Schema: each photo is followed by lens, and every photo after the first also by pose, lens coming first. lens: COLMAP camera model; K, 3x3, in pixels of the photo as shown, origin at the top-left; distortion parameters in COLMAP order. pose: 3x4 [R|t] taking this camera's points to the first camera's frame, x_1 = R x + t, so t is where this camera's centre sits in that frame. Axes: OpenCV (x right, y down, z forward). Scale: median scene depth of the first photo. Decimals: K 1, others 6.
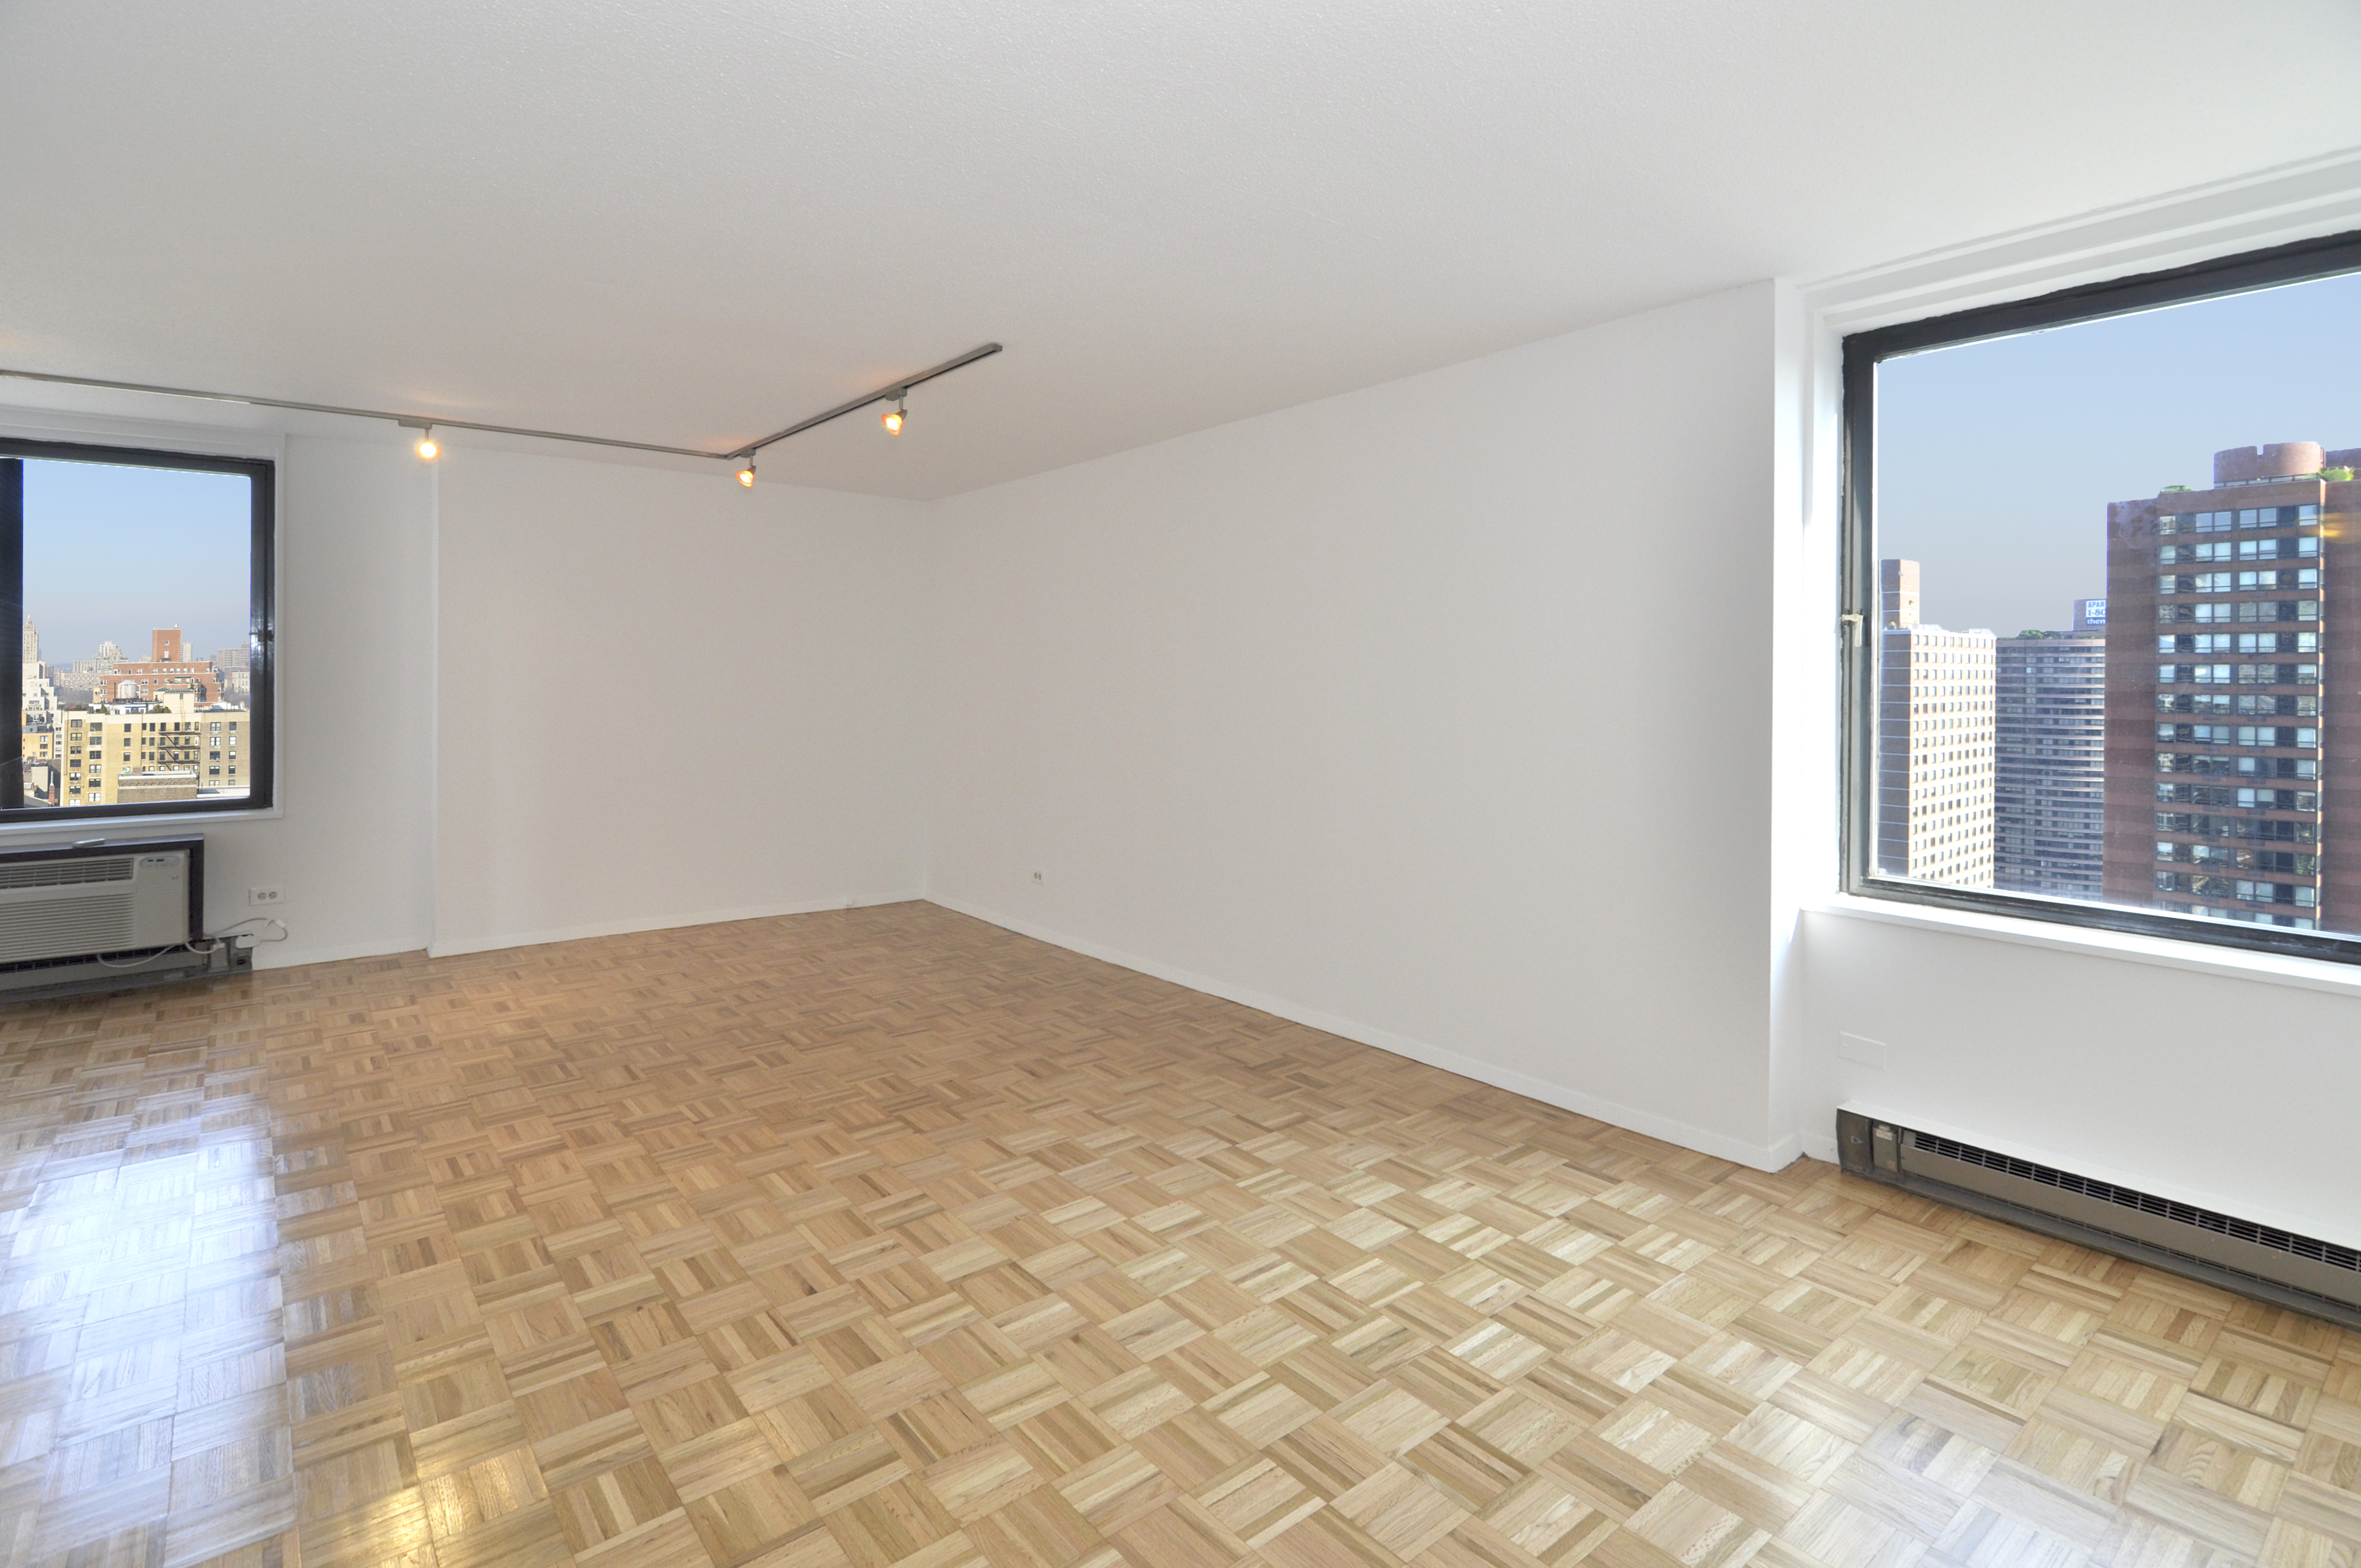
lens RADIAL K [[1149.8, 0, 1201.9], [0, 1149.8, 631.8], [0, 0, 1]] dist [-0.004853, -0.005135]
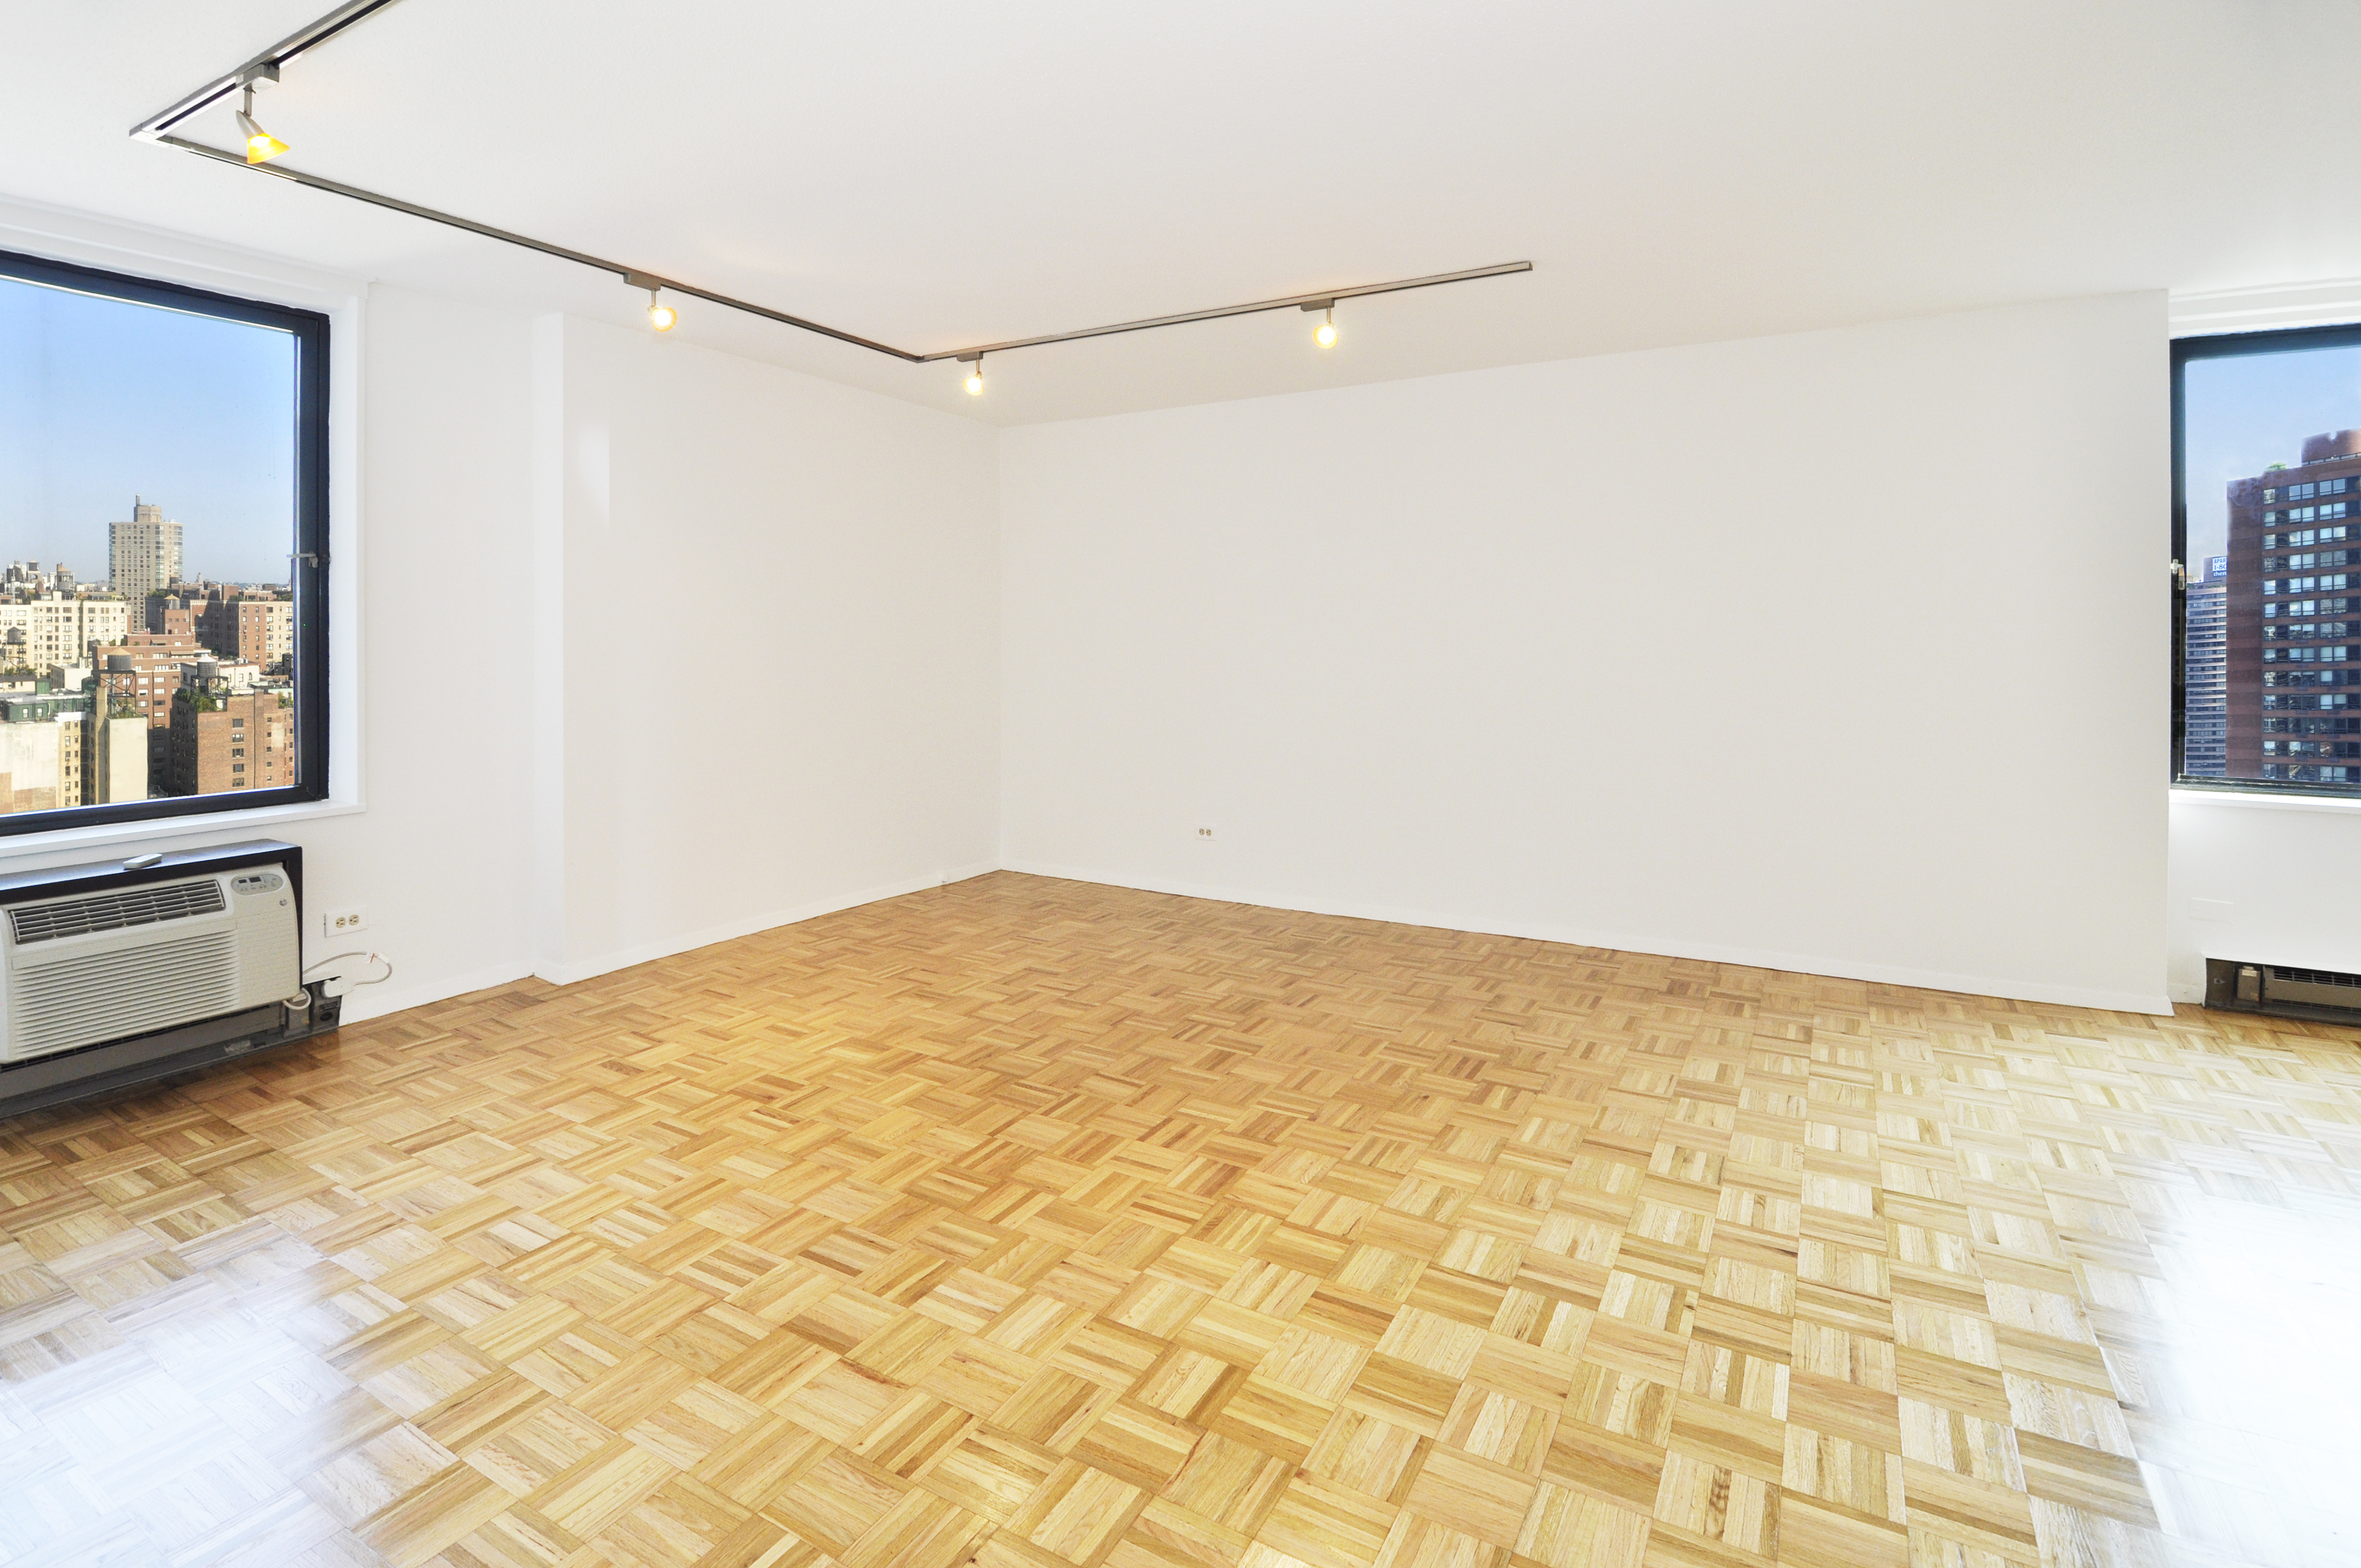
lens RADIAL K [[1149.8, 0, 1227.9], [0, 1149.8, 609.8], [0, 0, 1]] dist [-0.004853, -0.005135]
pose [[0.941531, 0.001641, 0.336923, -0.705425], [-0.007577, 0.999838, 0.016304, 0.025552], [-0.336842, -0.017903, 0.941391, 0.186414]]
